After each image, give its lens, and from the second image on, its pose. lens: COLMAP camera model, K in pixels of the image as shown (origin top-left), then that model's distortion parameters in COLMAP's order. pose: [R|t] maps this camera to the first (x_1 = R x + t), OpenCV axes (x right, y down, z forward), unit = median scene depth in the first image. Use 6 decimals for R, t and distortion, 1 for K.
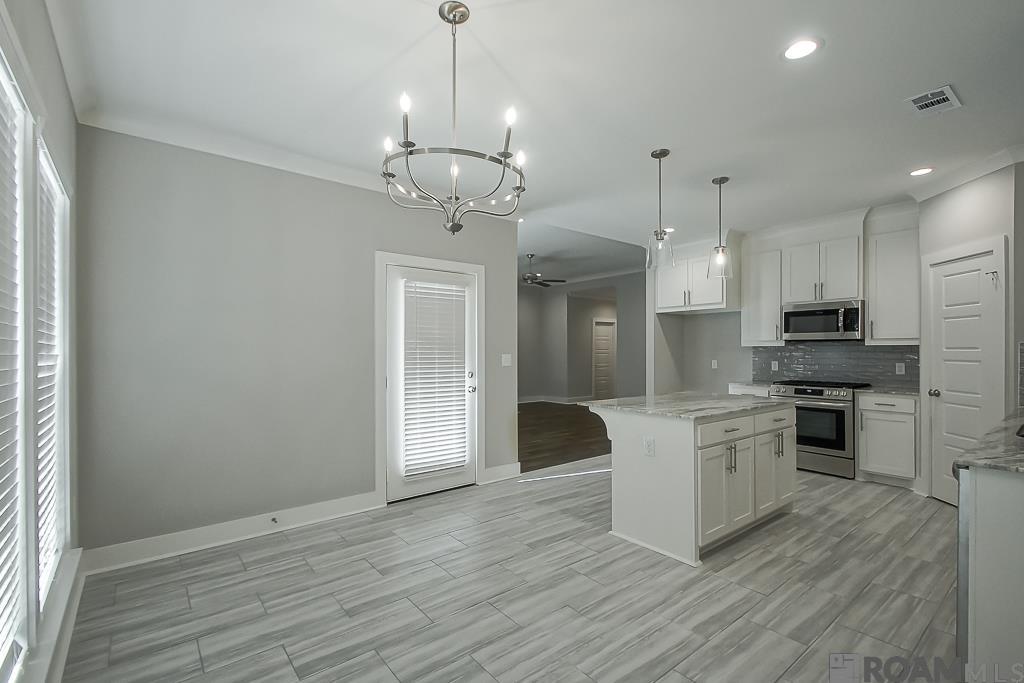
lens RADIAL K [[458.7, 0, 511.8], [0, 458.7, 350.6], [0, 0, 1]] dist [0.031572, -0.018821]
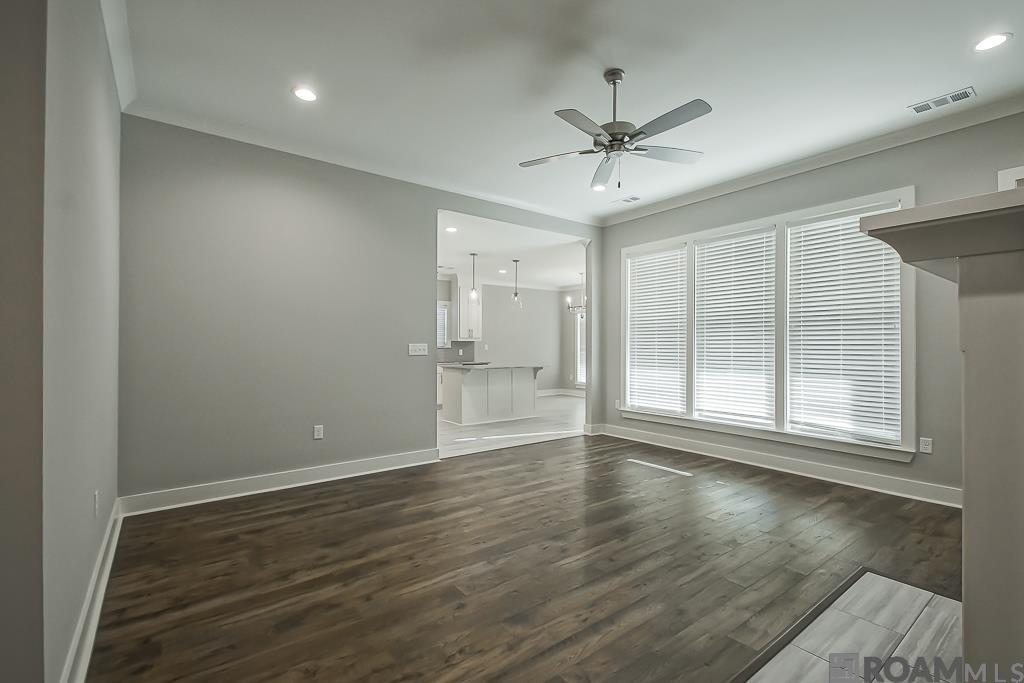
lens RADIAL K [[450.1, 0, 514.1], [0, 450.1, 344.5], [0, 0, 1]] dist [0.025296, -0.011401]
pose [[-0.999700, 0.001373, 0.024473, 0.198064], [0.001347, 0.999999, -0.001064, 0.009140], [-0.024474, -0.001031, -0.999700, 2.418189]]
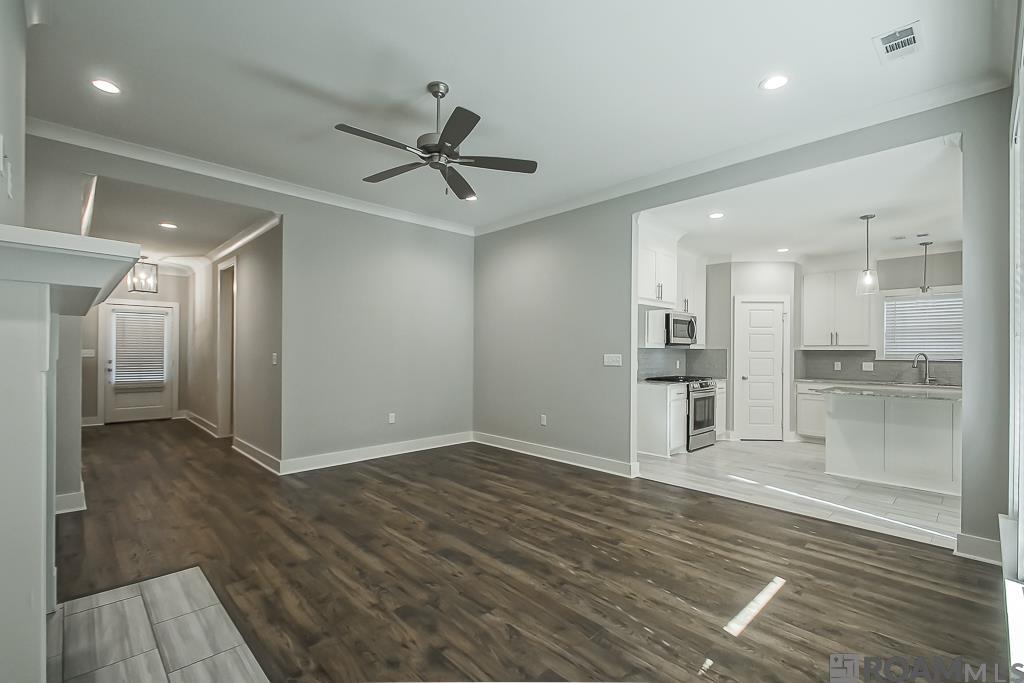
lens RADIAL K [[454.3, 0, 516.2], [0, 454.3, 341.2], [0, 0, 1]] dist [0.033620, -0.016889]
pose [[-0.099382, 0.024014, 0.994760, -0.582678], [-0.005468, 0.999680, -0.024679, 0.003509], [-0.995034, -0.007892, -0.099219, 1.730101]]
